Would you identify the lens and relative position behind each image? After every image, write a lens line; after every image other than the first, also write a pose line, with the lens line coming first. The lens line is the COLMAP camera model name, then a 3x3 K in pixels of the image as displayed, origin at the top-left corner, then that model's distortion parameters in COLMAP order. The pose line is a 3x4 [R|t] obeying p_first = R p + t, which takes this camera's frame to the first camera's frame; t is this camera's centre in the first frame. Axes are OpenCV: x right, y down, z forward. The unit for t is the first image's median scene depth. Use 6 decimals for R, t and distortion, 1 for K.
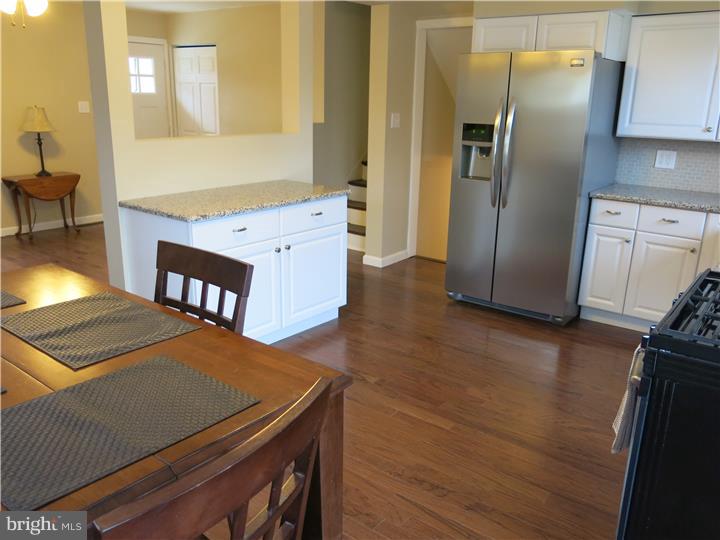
lens RADIAL K [[604.0, 0, 359.0], [0, 604.0, 273.4], [0, 0, 1]] dist [-0.012882, -0.009311]
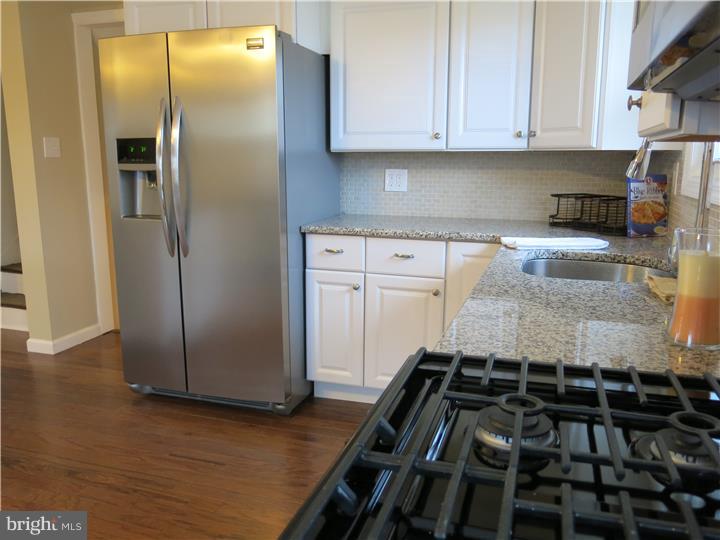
lens RADIAL K [[604.0, 0, 363.5], [0, 604.0, 274.3], [0, 0, 1]] dist [-0.012882, -0.009311]
pose [[0.937480, -0.086406, 0.337144, 0.198255], [0.114629, 0.991300, -0.064686, -0.020676], [-0.328621, 0.099288, 0.939228, 0.290133]]
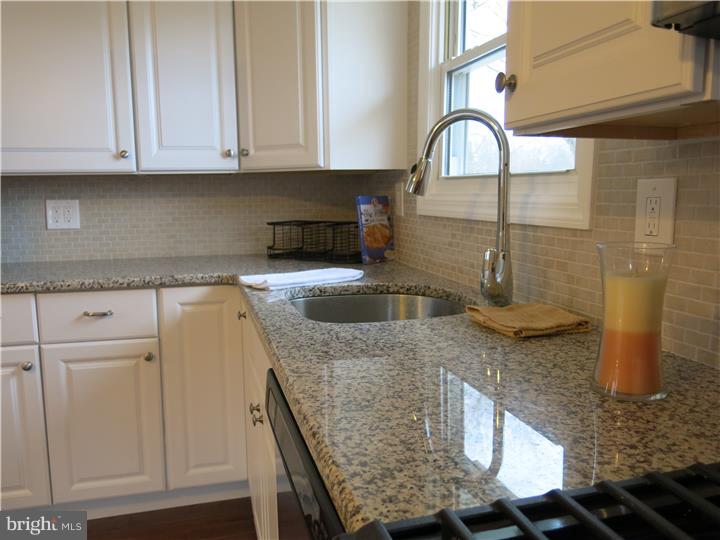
lens RADIAL K [[604.0, 0, 365.1], [0, 604.0, 273.8], [0, 0, 1]] dist [-0.012882, -0.009311]
pose [[0.594414, -0.139246, 0.792011, 0.213585], [0.248977, 0.968367, -0.016608, -0.048827], [-0.764645, 0.207065, 0.610280, 0.432497]]
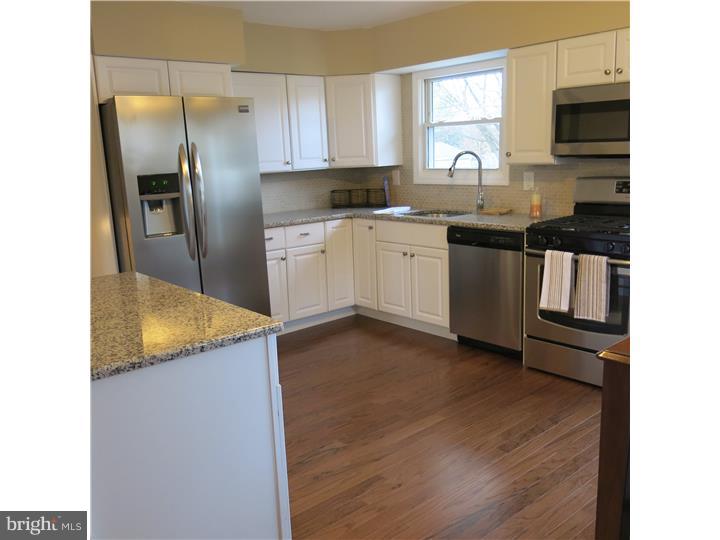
lens RADIAL K [[604.0, 0, 364.5], [0, 604.0, 276.4], [0, 0, 1]] dist [-0.012882, -0.009311]
pose [[0.185692, -0.231435, 0.954964, -0.631311], [0.317023, 0.934006, 0.164711, -0.158864], [-0.930062, 0.272160, 0.246808, 0.545274]]
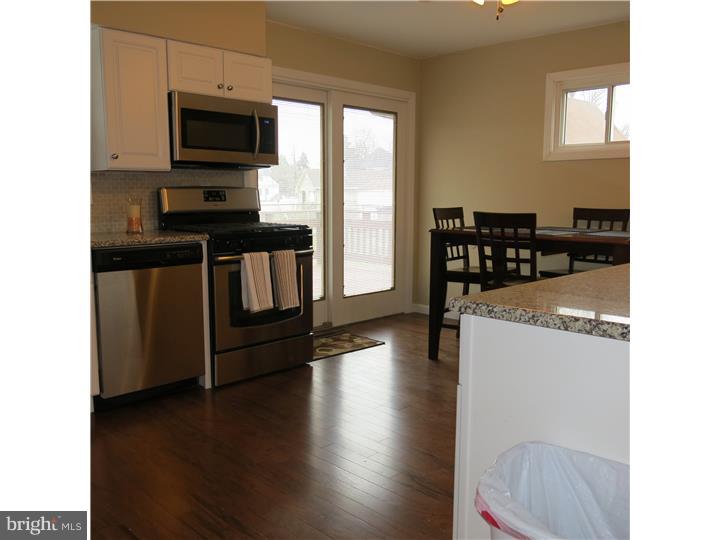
lens RADIAL K [[604.0, 0, 358.6], [0, 604.0, 269.0], [0, 0, 1]] dist [-0.012882, -0.009311]
pose [[-0.993672, -0.036777, 0.106131, 0.053942], [0.008618, 0.917131, 0.398494, -0.298995], [-0.111991, 0.396887, -0.911010, 1.337562]]
